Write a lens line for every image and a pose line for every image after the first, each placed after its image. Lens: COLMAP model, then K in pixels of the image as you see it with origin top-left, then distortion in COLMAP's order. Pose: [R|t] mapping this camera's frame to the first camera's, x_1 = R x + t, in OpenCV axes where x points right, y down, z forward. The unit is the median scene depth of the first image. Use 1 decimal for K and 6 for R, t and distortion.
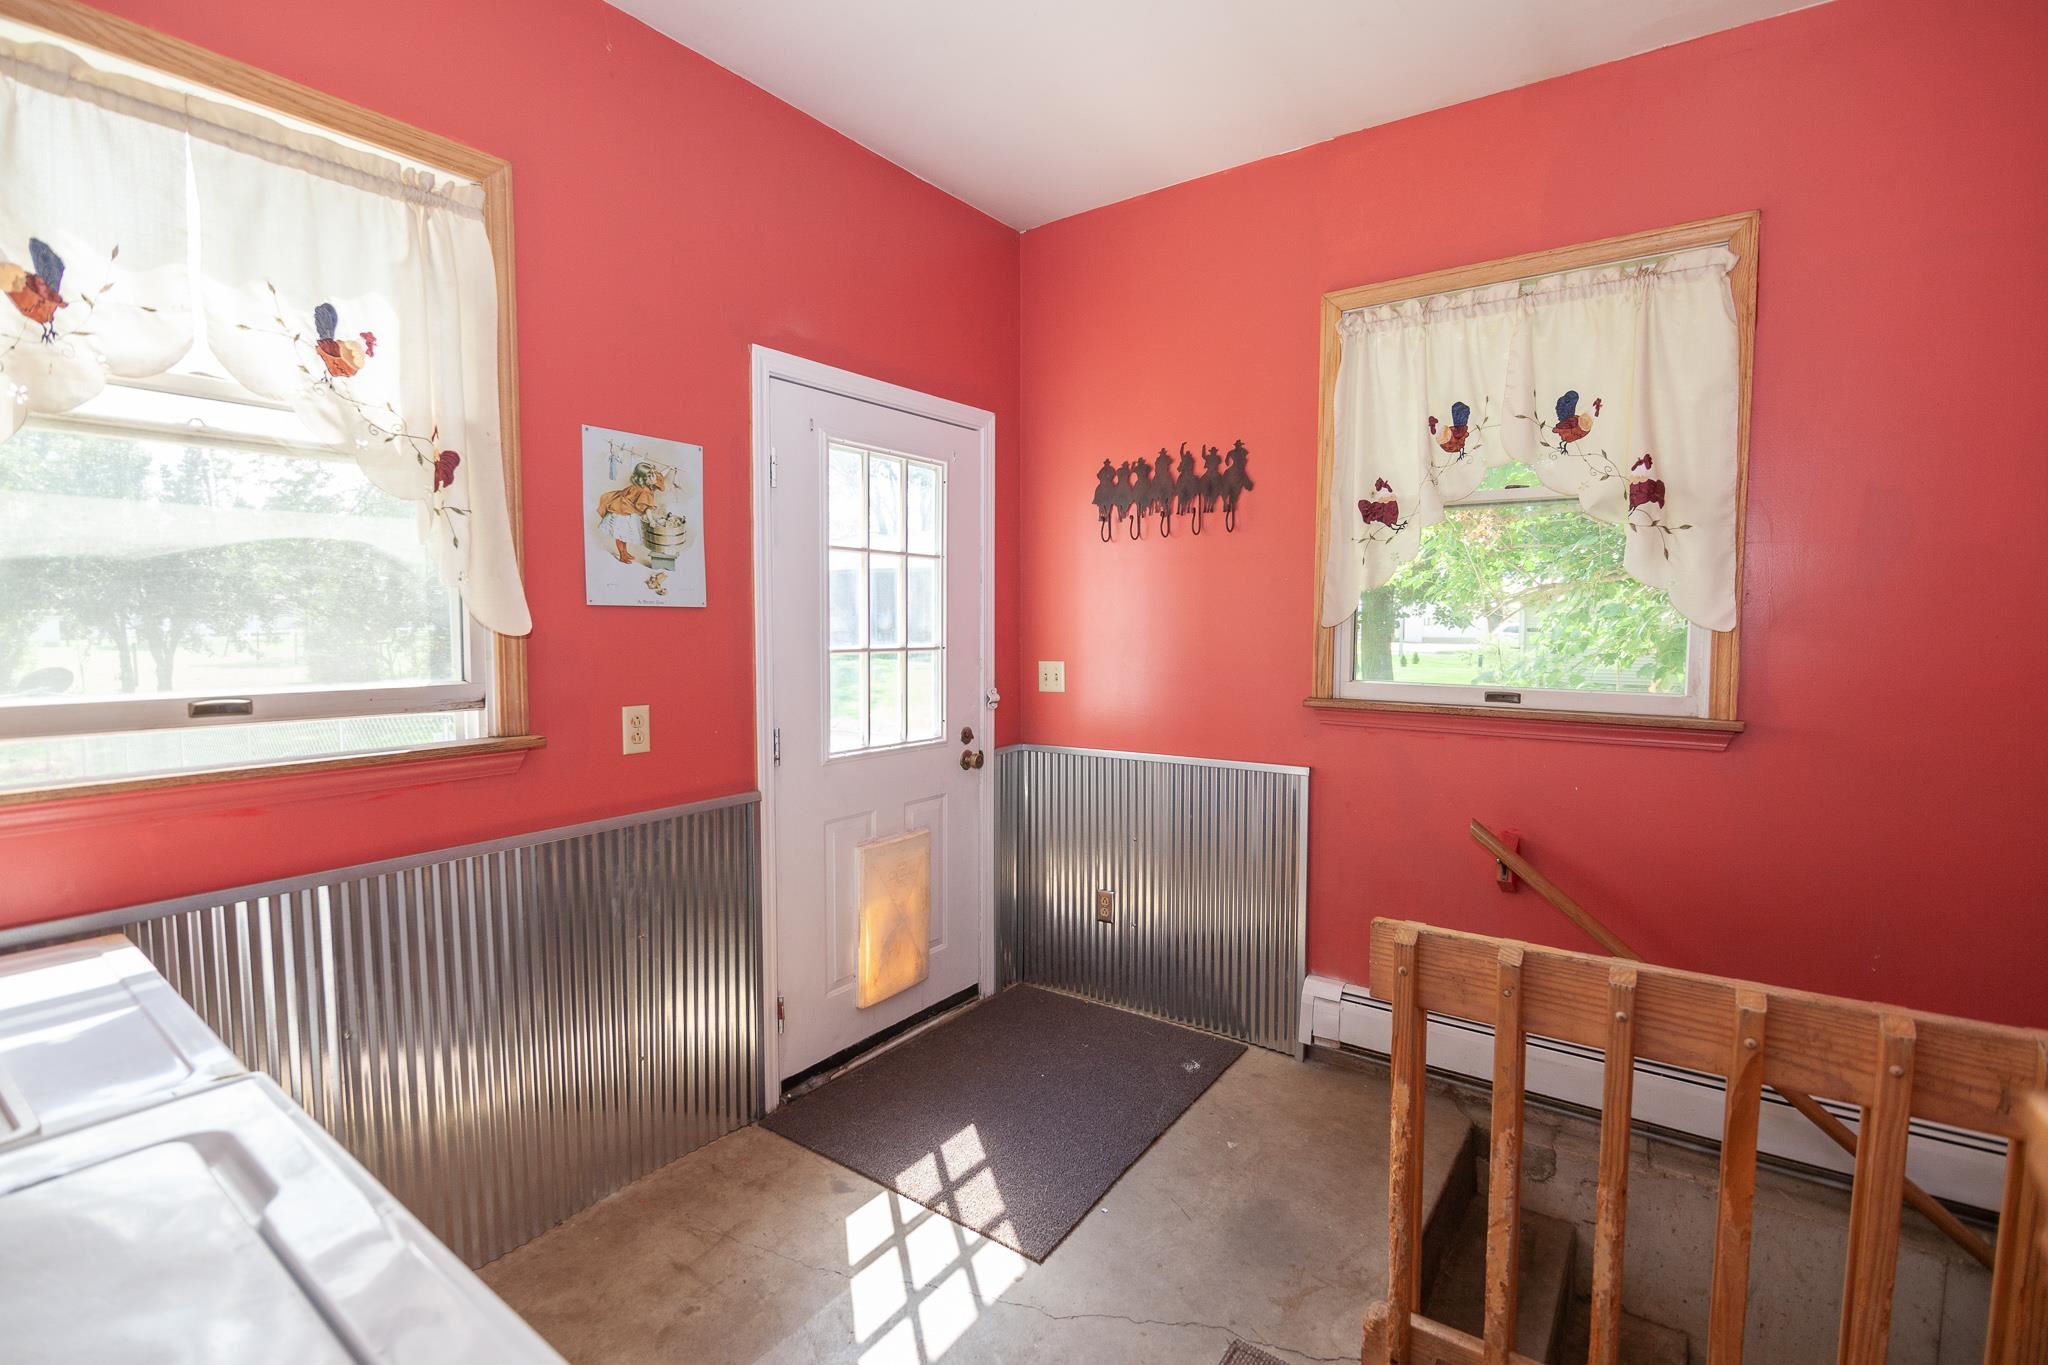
lens RADIAL K [[948.5, 0, 1020.9], [0, 948.5, 676.0], [0, 0, 1]] dist [-0.009173, -0.000604]
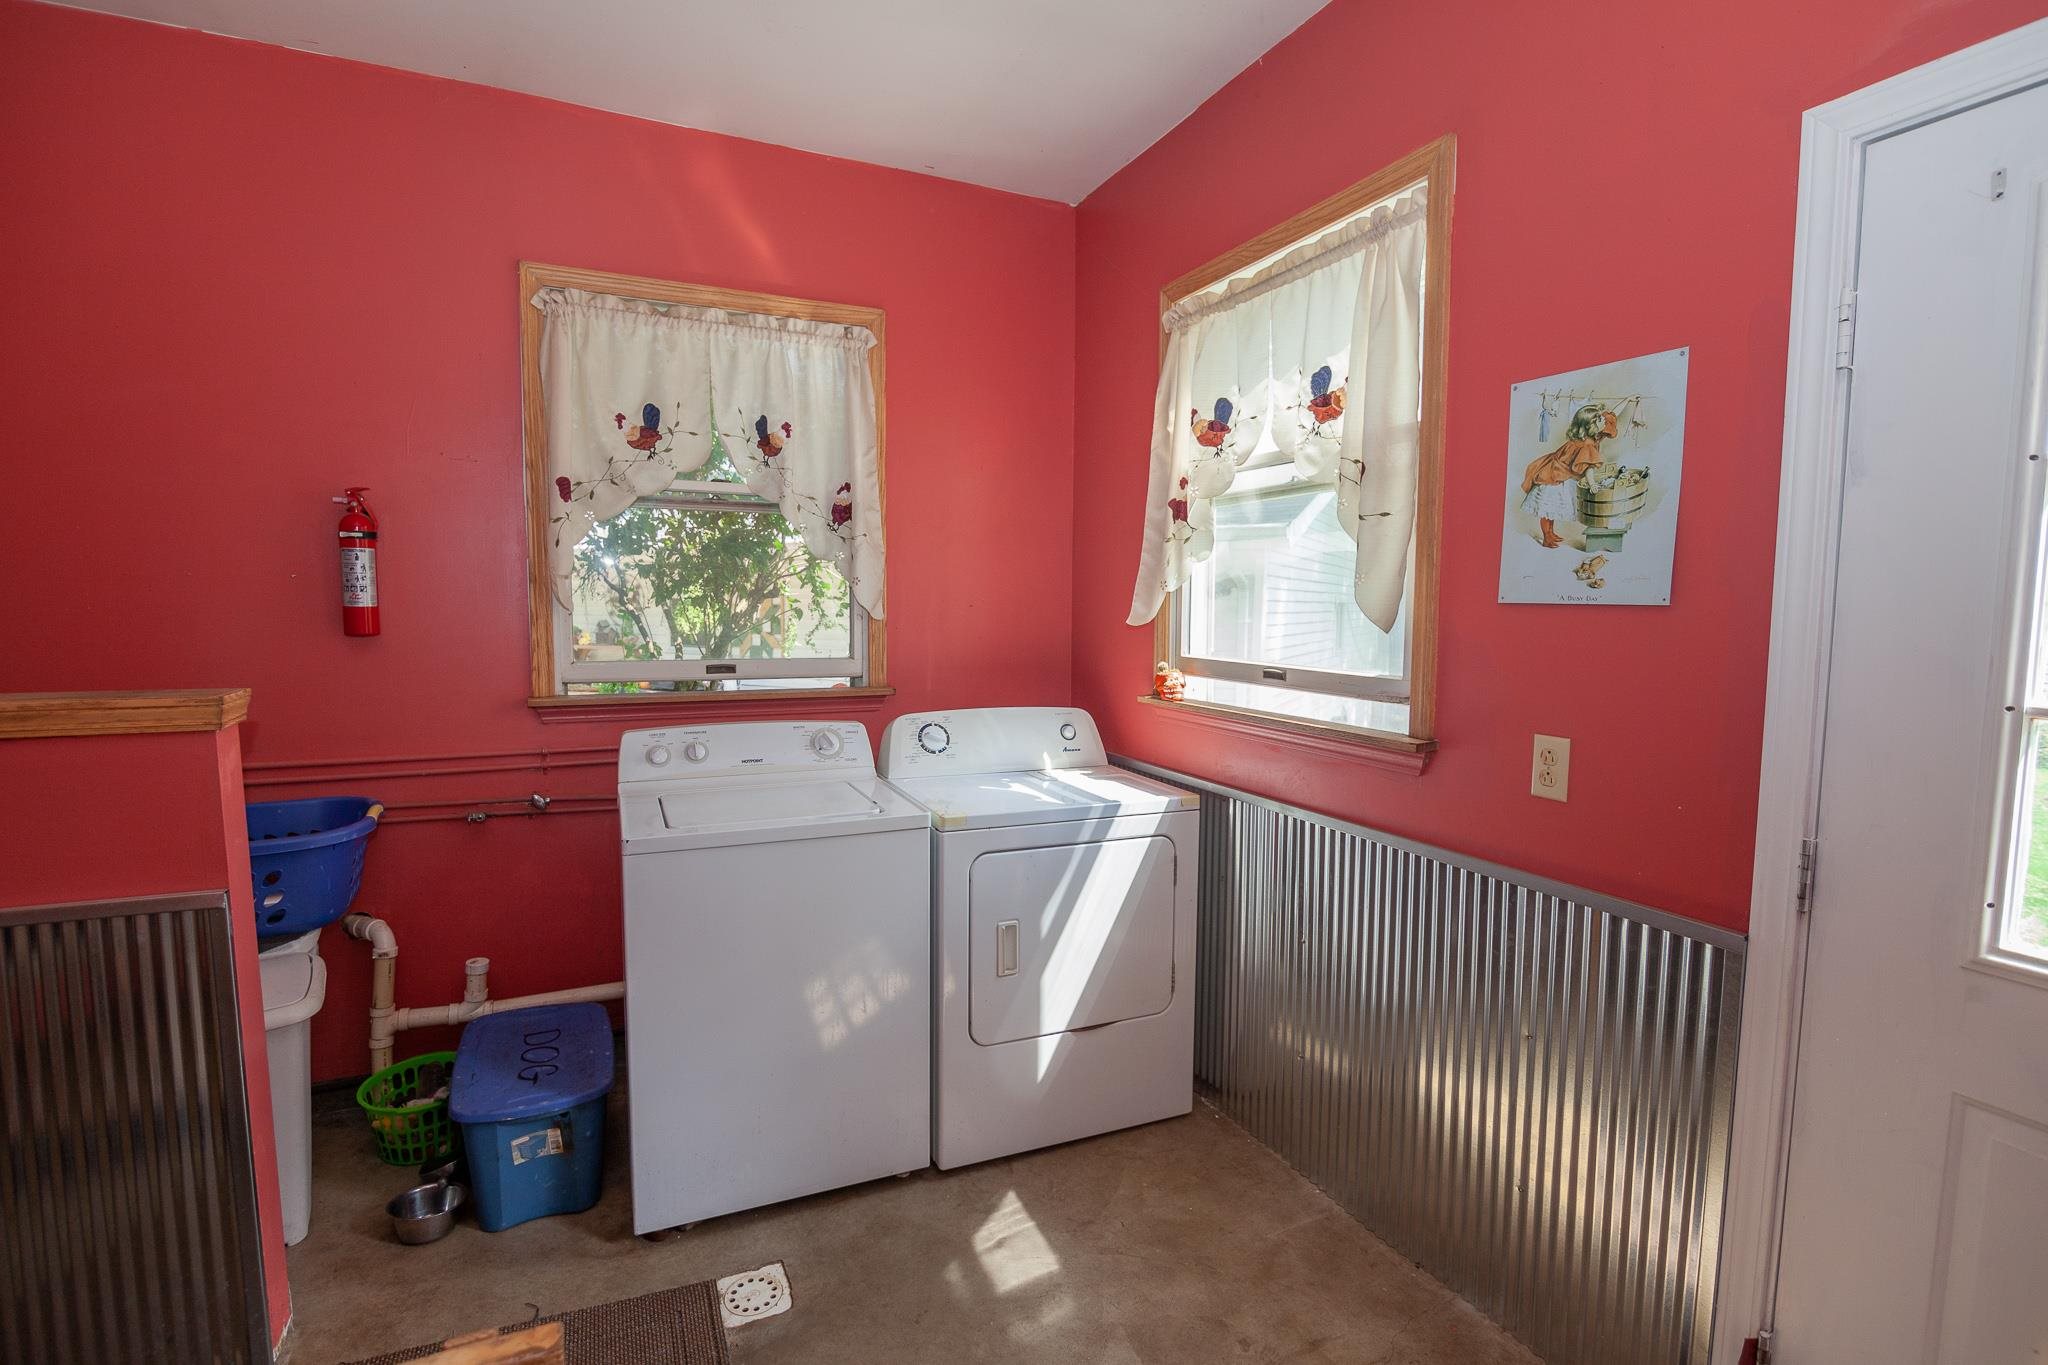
lens RADIAL K [[948.5, 0, 1020.9], [0, 948.5, 676.0], [0, 0, 1]] dist [-0.009173, -0.000604]
pose [[-0.496784, 0.062537, -0.865618, 0.458523], [-0.063170, 0.992149, 0.107933, -0.071600], [0.865572, 0.108301, -0.488933, 1.010328]]
